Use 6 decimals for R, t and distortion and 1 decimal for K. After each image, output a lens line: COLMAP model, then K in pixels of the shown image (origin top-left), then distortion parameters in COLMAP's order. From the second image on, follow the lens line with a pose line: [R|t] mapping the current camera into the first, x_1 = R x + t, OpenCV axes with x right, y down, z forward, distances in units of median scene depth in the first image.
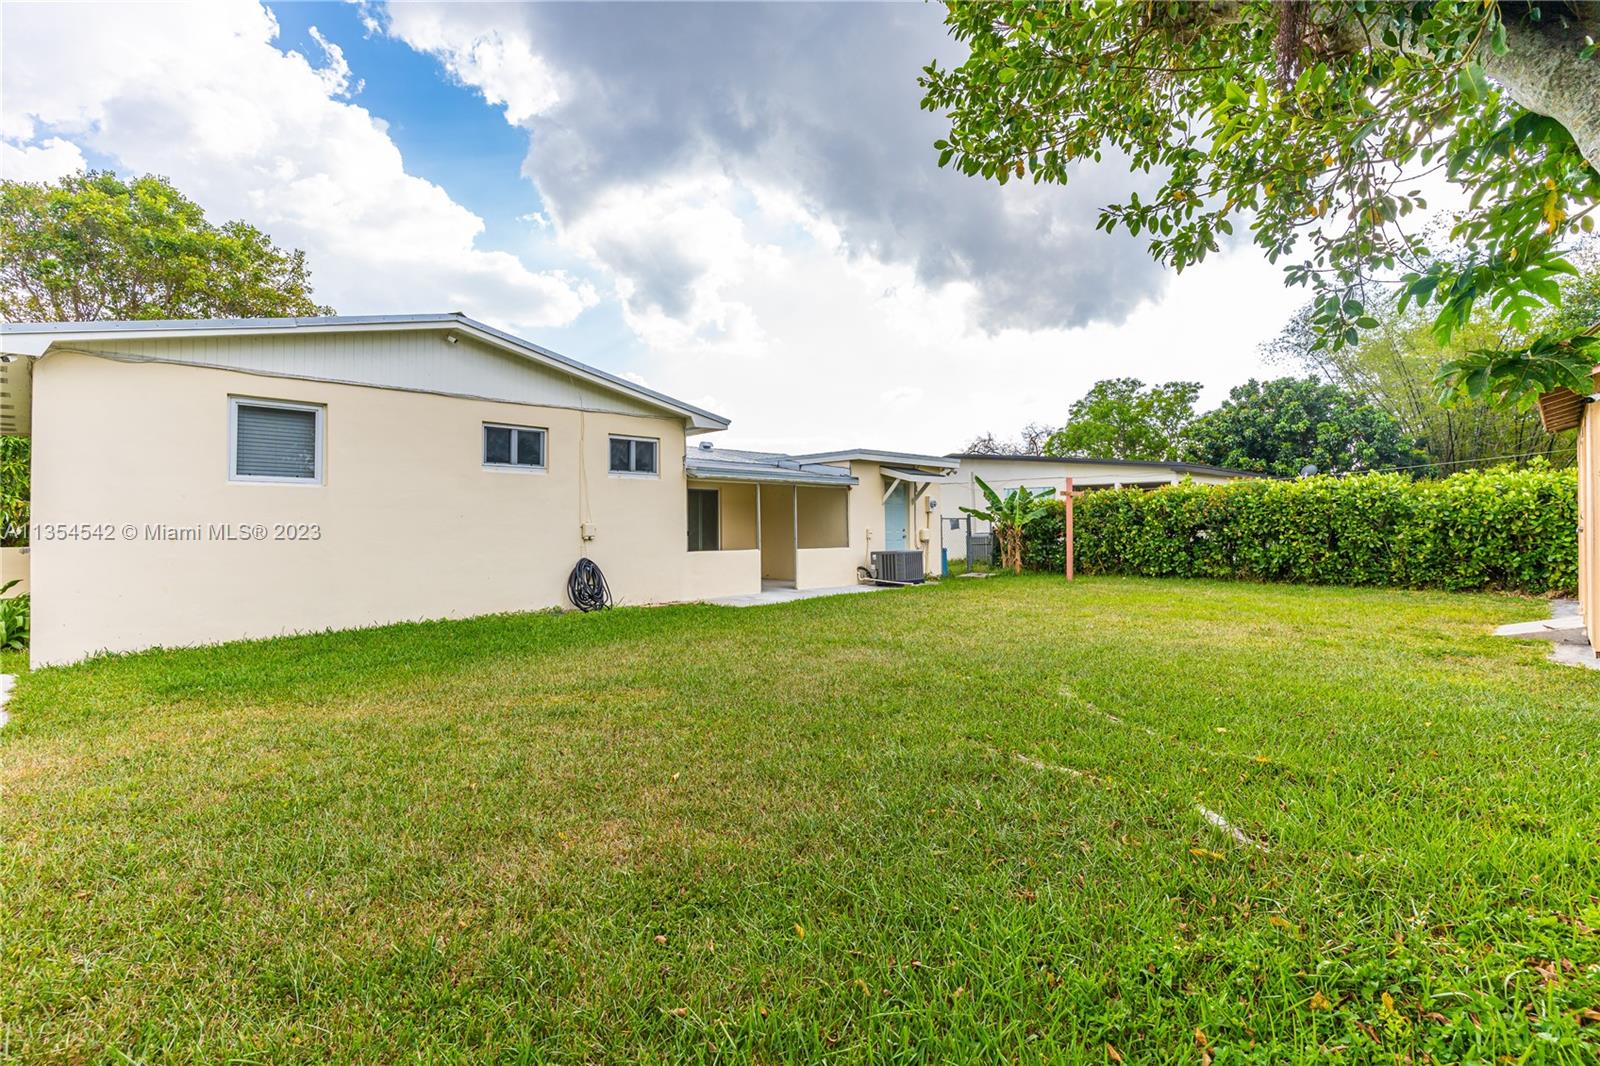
lens RADIAL K [[761.7, 0, 809.6], [0, 761.7, 530.4], [0, 0, 1]] dist [0.006271, 0.000647]
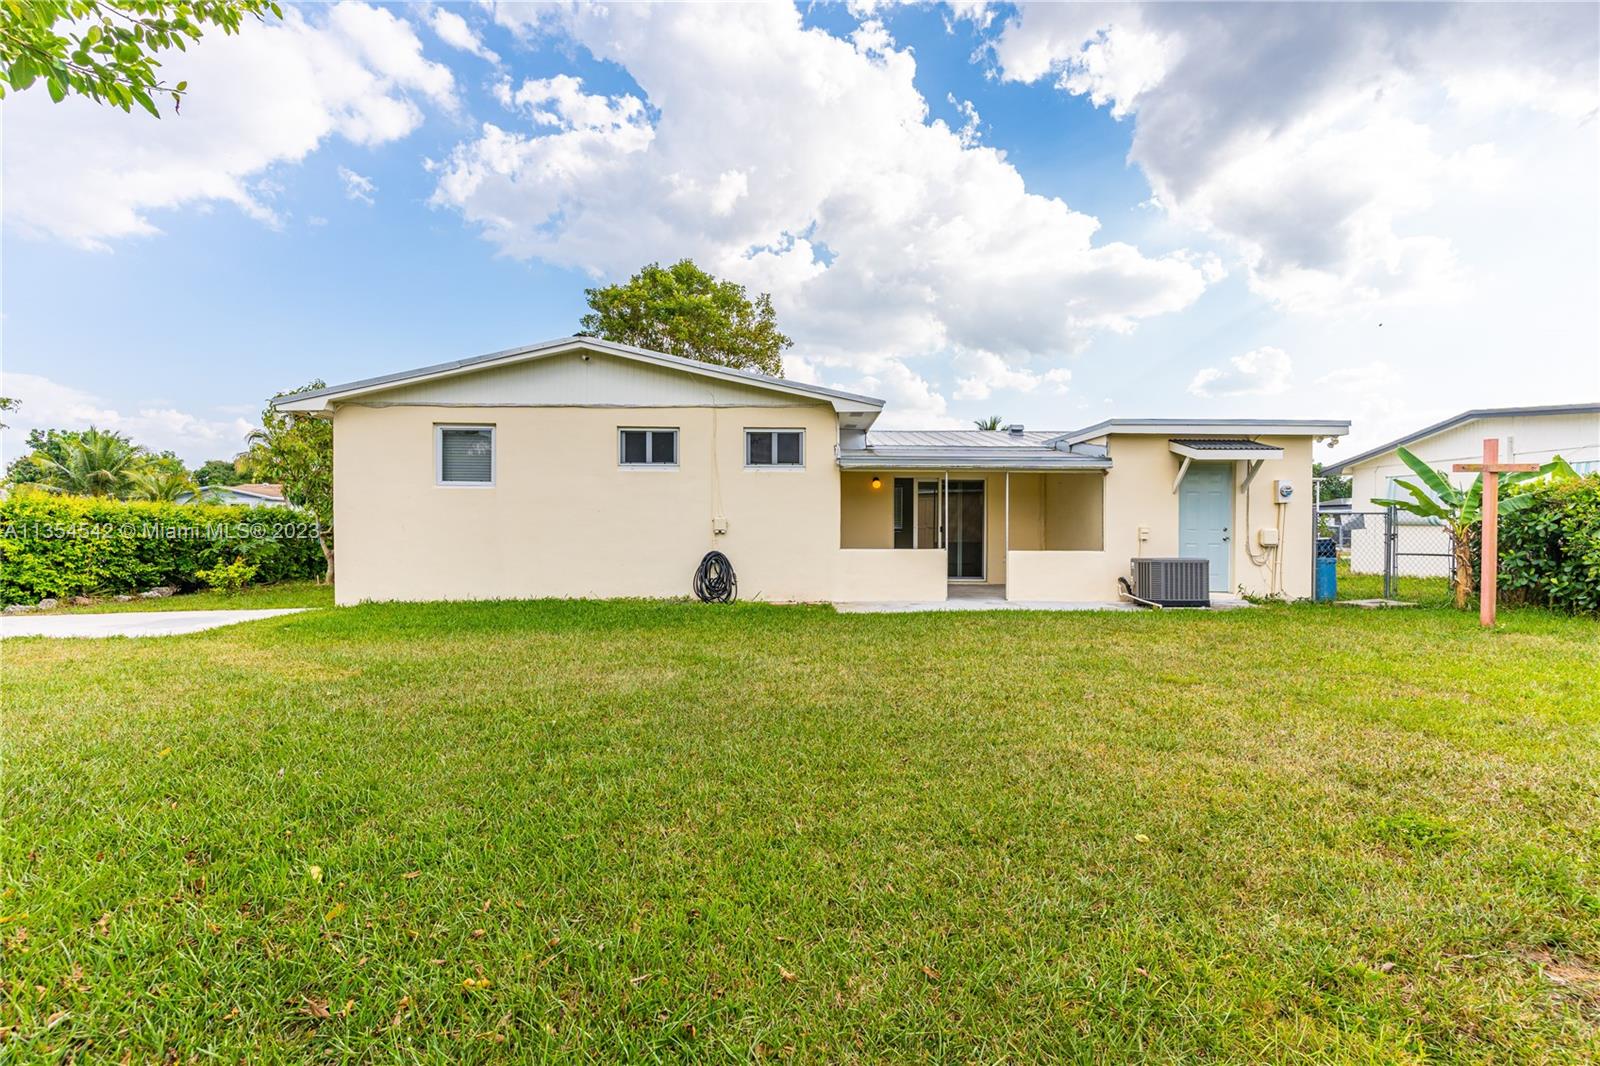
lens RADIAL K [[761.7, 0, 808.1], [0, 761.7, 527.9], [0, 0, 1]] dist [0.006271, 0.000647]
pose [[0.713298, 0.014263, -0.700715, 0.346998], [-0.011920, 0.999895, 0.008219, -0.003089], [0.700759, 0.002490, 0.713394, 0.239456]]
